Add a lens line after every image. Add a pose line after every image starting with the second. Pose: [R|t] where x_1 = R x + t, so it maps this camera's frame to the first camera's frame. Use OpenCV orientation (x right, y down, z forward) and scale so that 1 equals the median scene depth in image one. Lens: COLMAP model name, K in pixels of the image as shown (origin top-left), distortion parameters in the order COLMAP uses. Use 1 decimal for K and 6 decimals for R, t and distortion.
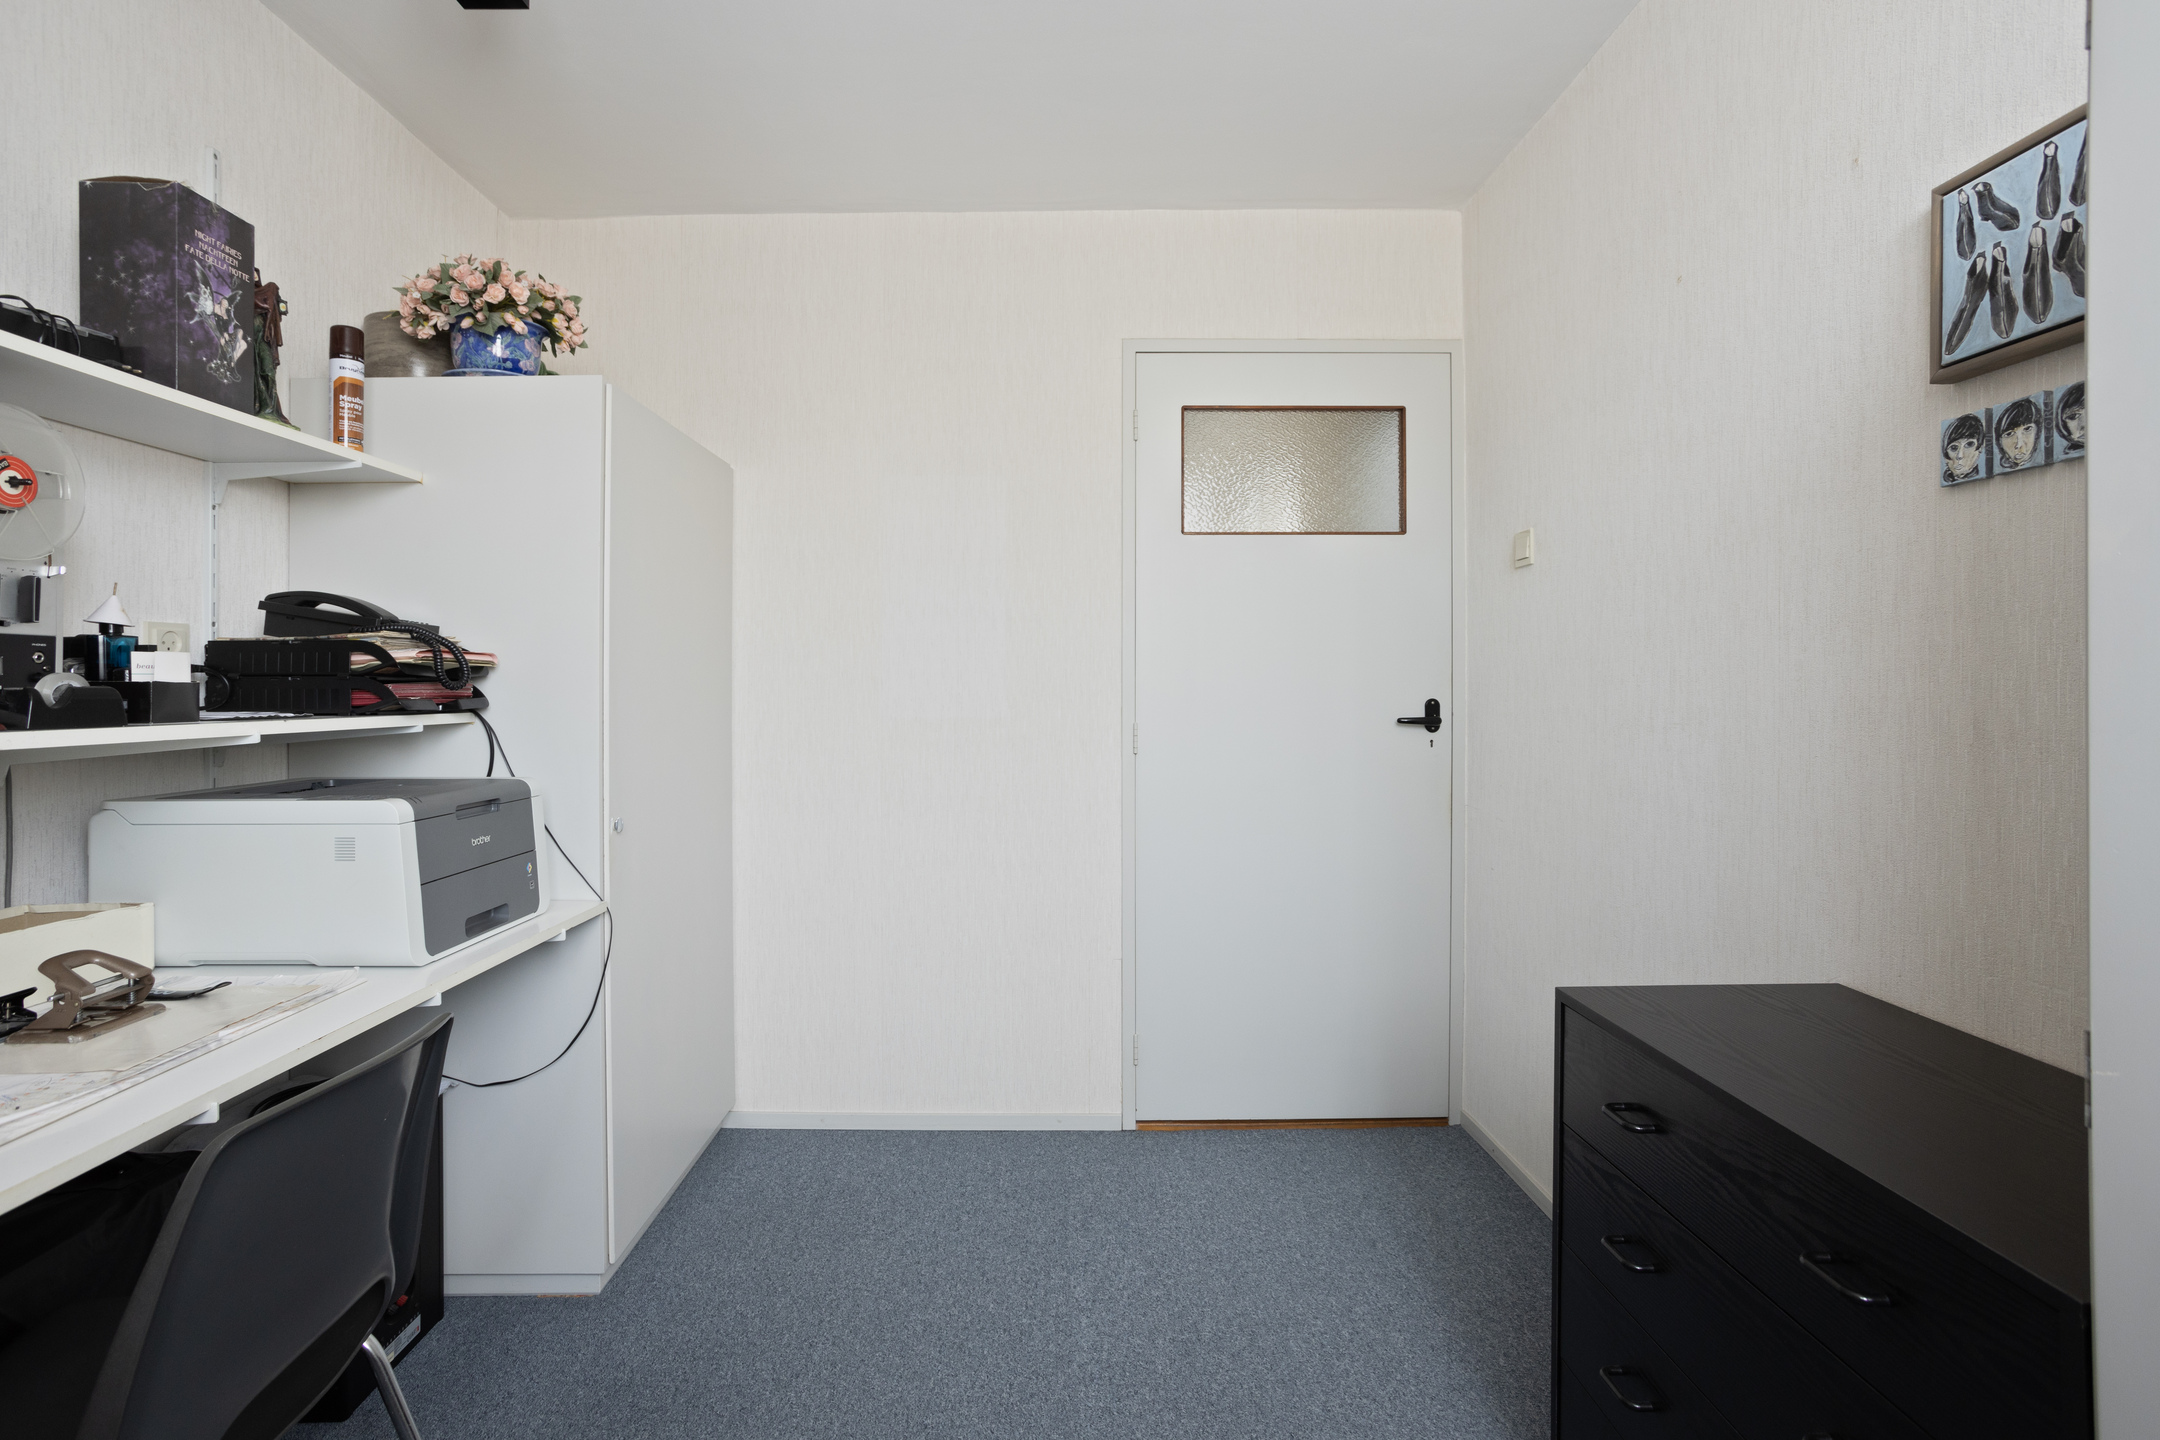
lens RADIAL K [[1028.2, 0, 1080.0], [0, 1028.2, 720.0], [0, 0, 1]] dist [-0.041880, 0.000428]
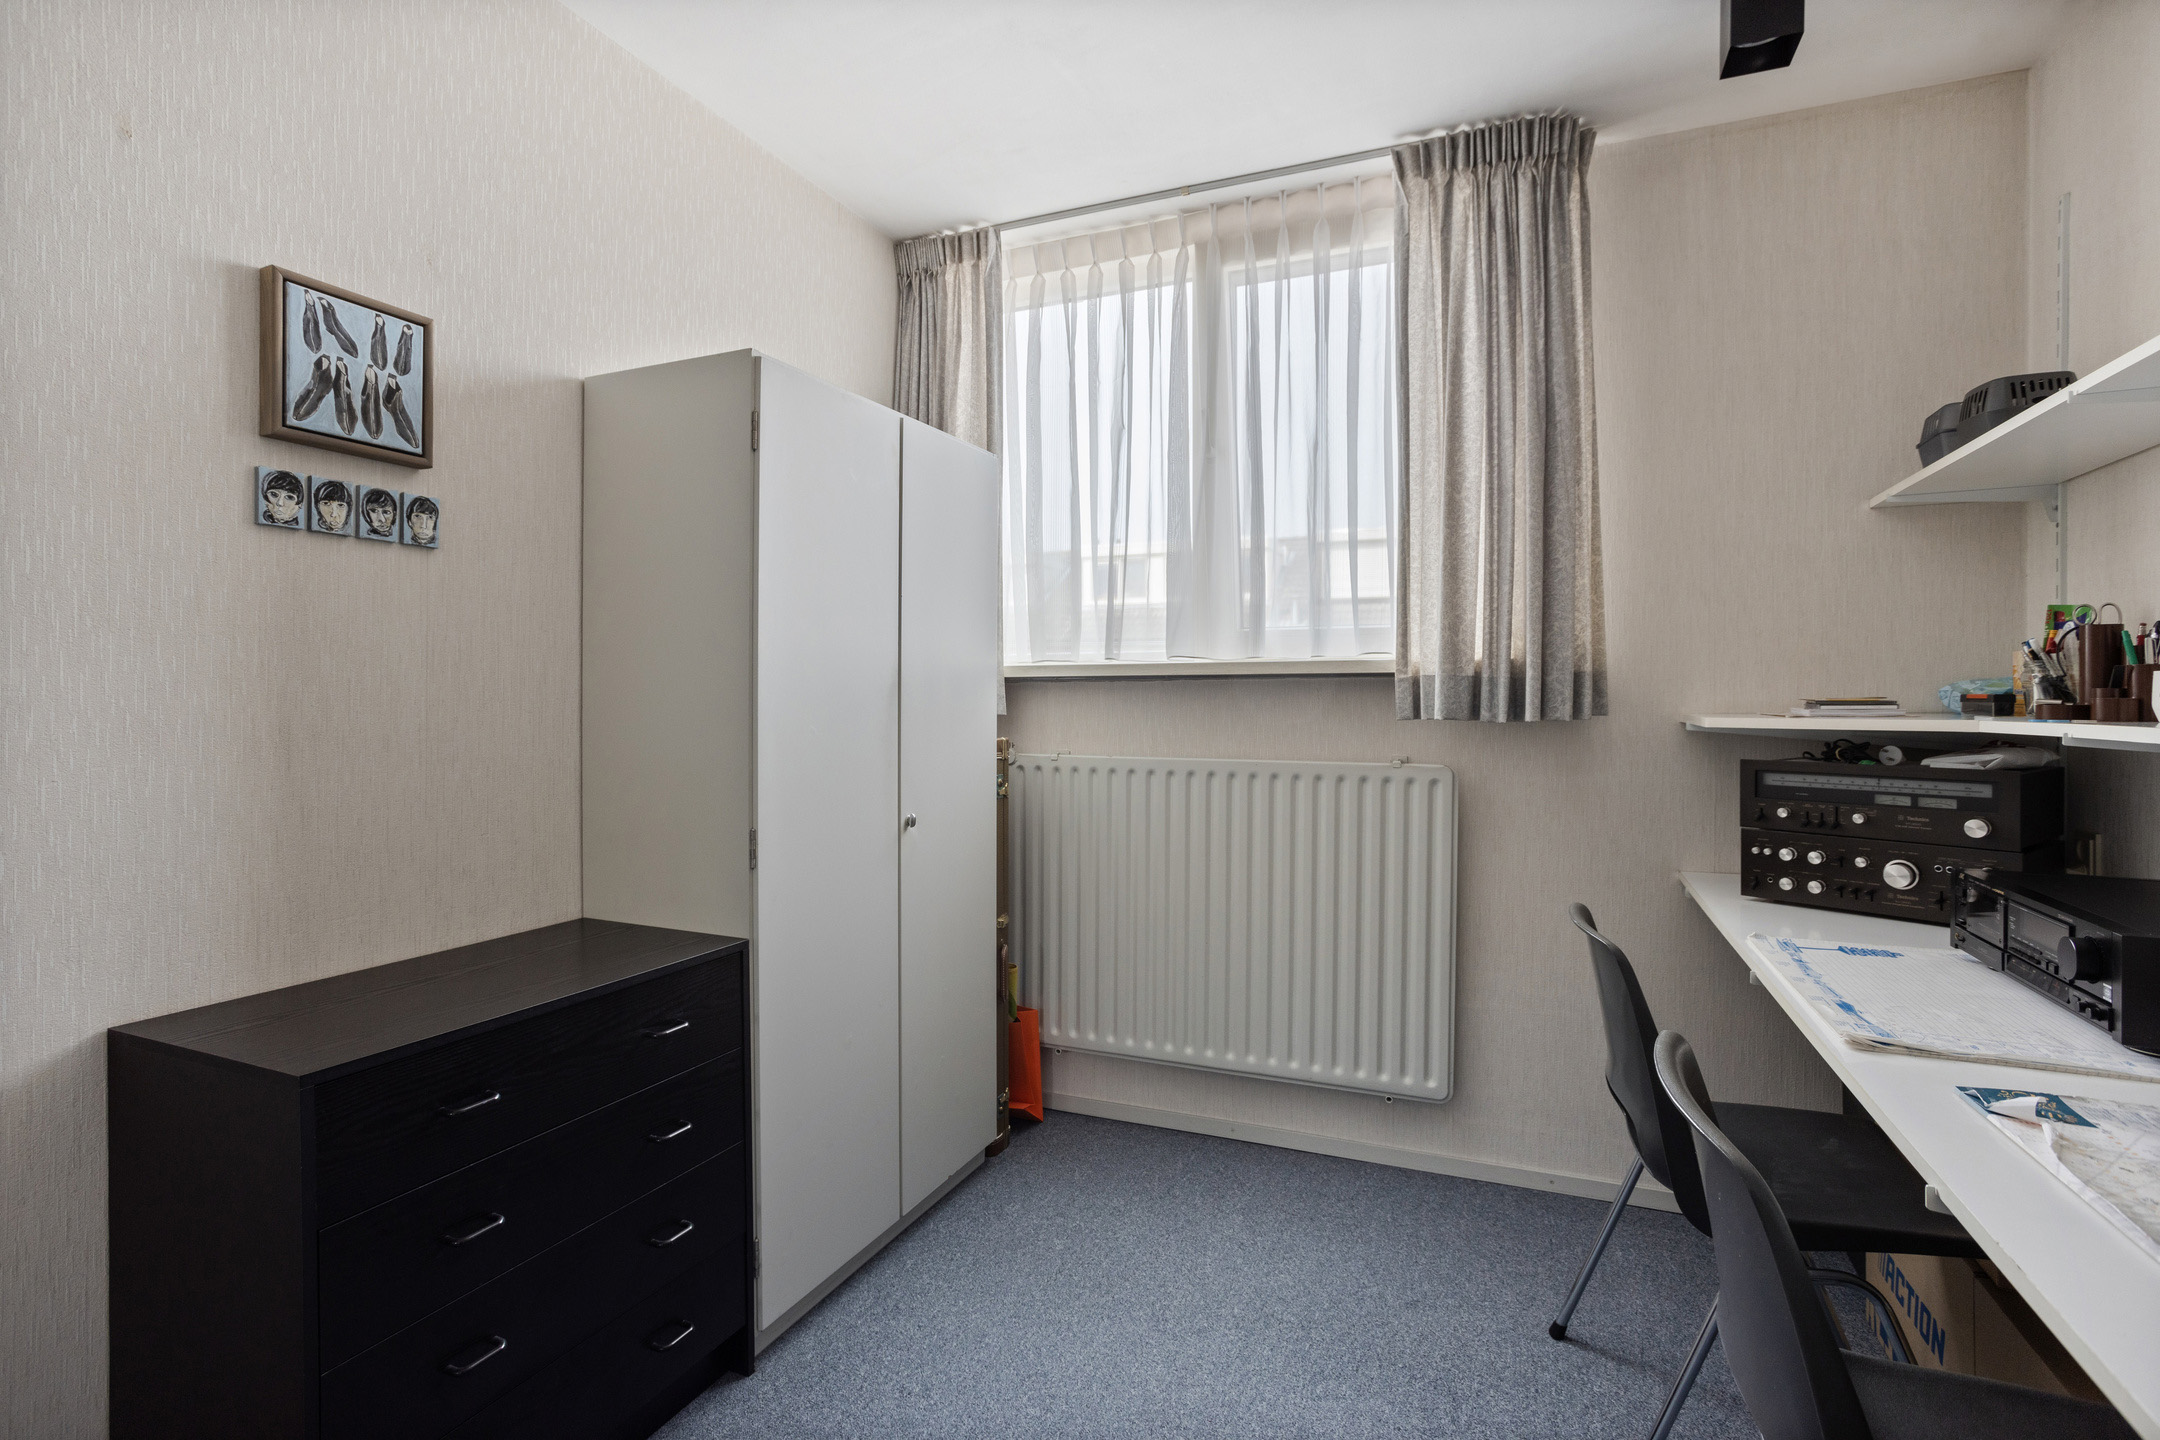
lens RADIAL K [[1028.2, 0, 1080.0], [0, 1028.2, 720.0], [0, 0, 1]] dist [-0.041880, 0.000428]
pose [[-0.908713, -0.000958, 0.417421, -0.496204], [0.017555, 0.999025, 0.040508, -0.041481], [-0.417053, 0.044138, -0.907810, 1.765513]]
